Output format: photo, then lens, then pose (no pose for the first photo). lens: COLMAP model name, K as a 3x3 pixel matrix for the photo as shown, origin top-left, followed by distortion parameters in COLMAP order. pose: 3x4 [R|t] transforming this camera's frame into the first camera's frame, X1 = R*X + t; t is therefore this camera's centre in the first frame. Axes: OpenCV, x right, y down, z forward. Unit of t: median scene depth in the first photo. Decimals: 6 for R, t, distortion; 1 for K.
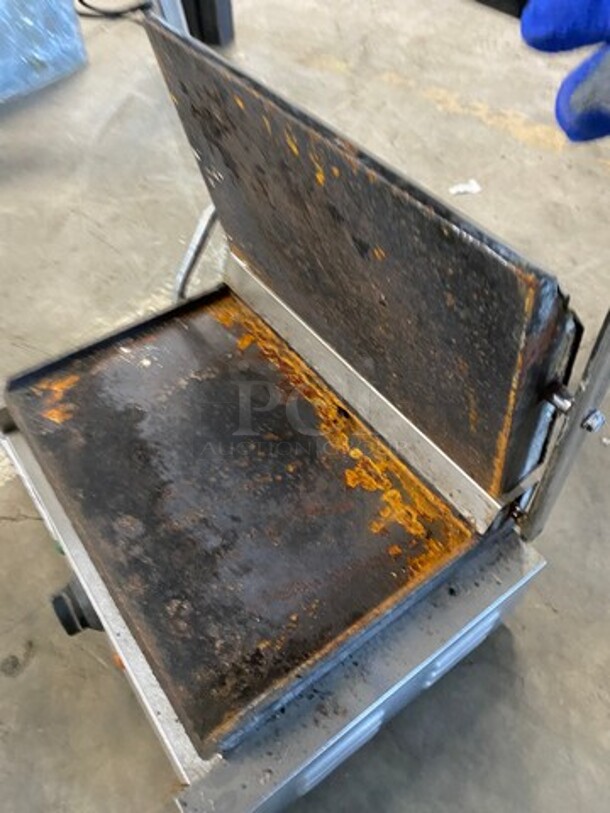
lens RADIAL K [[616.6, 0, 305.6], [0, 616.6, 406.1], [0, 0, 1]] dist [0.016506, -0.016941]
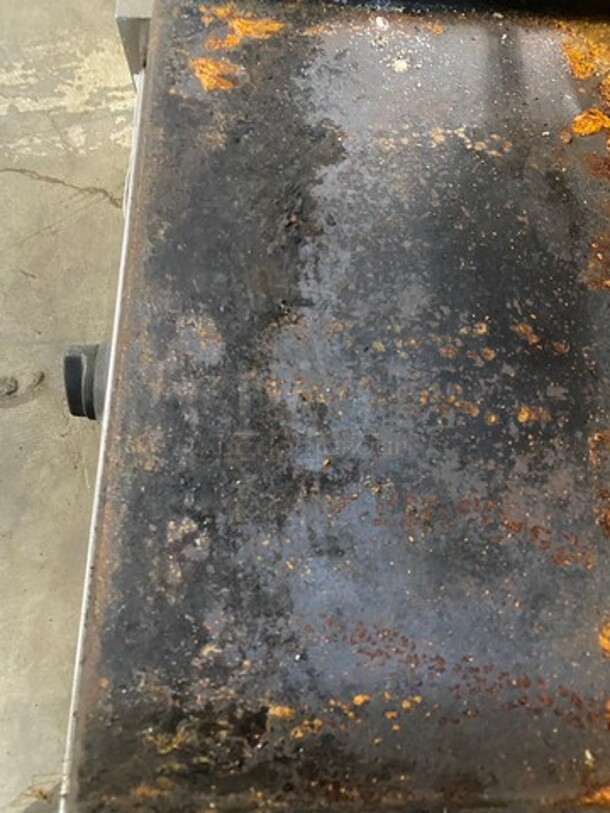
lens RADIAL K [[616.6, 0, 305.0], [0, 616.6, 405.9], [0, 0, 1]] dist [0.016506, -0.016941]
pose [[0.807284, 0.573695, -0.138444, -0.105179], [-0.490971, 0.783027, 0.381858, -0.005711], [0.327475, -0.240295, 0.913793, 0.525061]]
